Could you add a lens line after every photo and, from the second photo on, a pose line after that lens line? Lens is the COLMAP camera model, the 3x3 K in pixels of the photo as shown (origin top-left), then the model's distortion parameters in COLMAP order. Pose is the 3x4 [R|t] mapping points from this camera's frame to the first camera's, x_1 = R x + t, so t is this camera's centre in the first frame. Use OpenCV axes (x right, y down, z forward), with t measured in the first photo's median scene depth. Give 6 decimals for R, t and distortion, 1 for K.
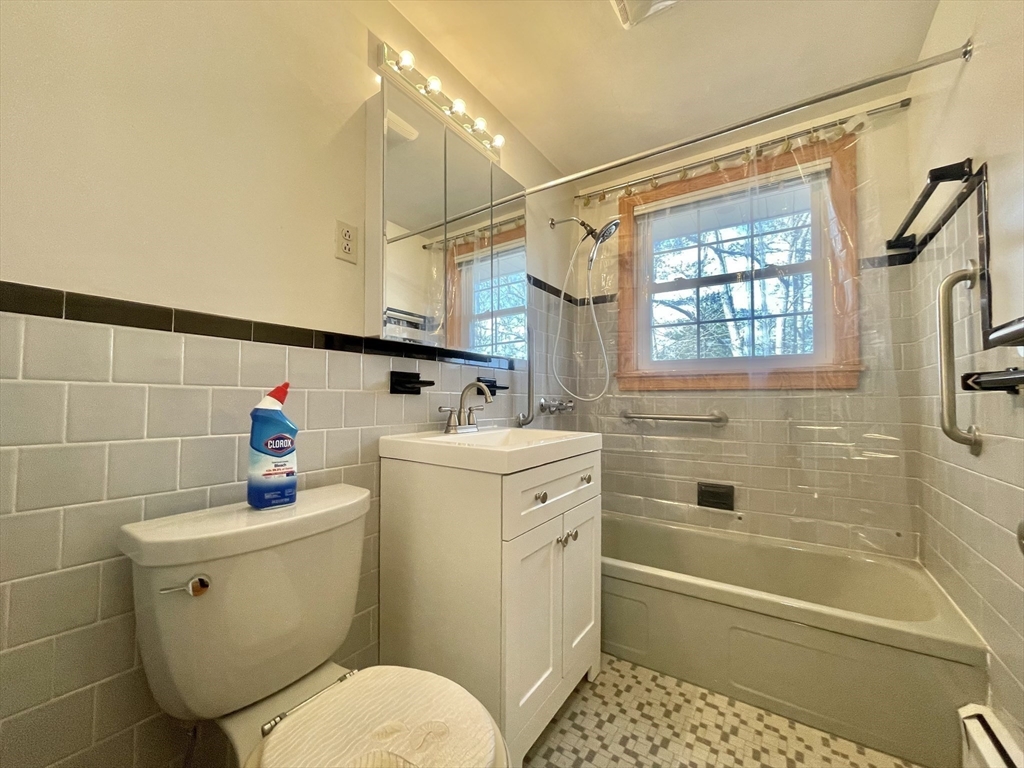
lens RADIAL K [[414.8, 0, 512.2], [0, 414.8, 388.4], [0, 0, 1]] dist [-0.002241, 0.000691]
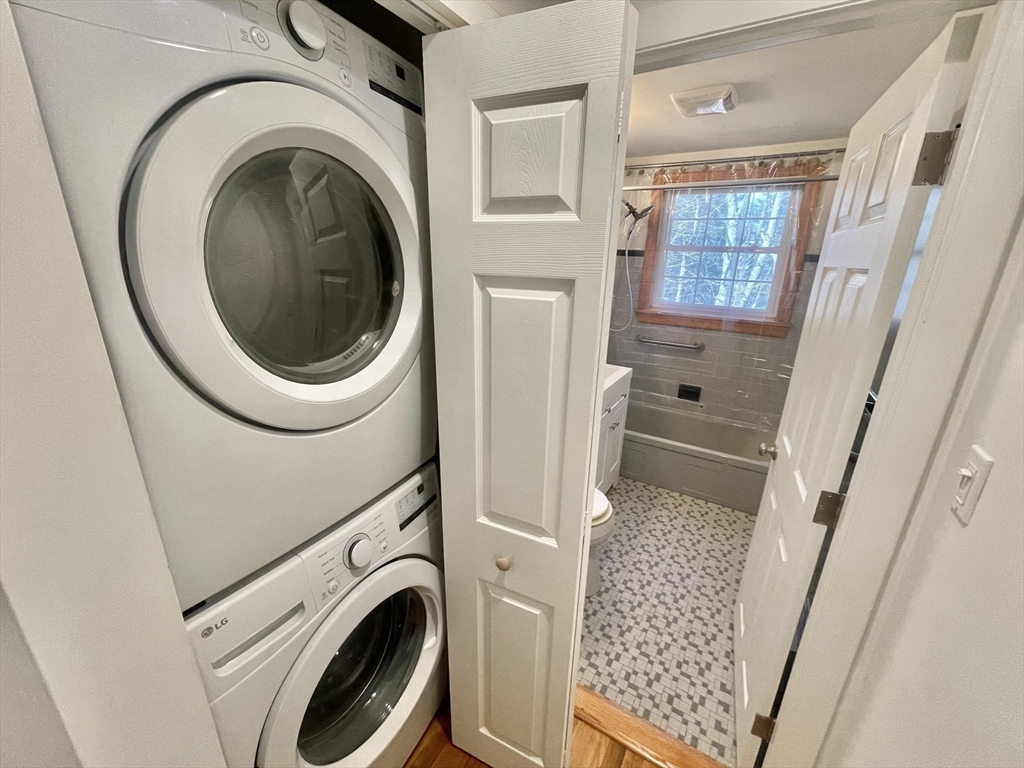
lens RADIAL K [[414.8, 0, 515.3], [0, 414.8, 384.2], [0, 0, 1]] dist [-0.002241, 0.000691]
pose [[0.998756, 0.012686, 0.048215, -0.291660], [-0.027699, 0.945285, 0.325068, -0.303691], [-0.041453, -0.325999, 0.944461, -0.535931]]
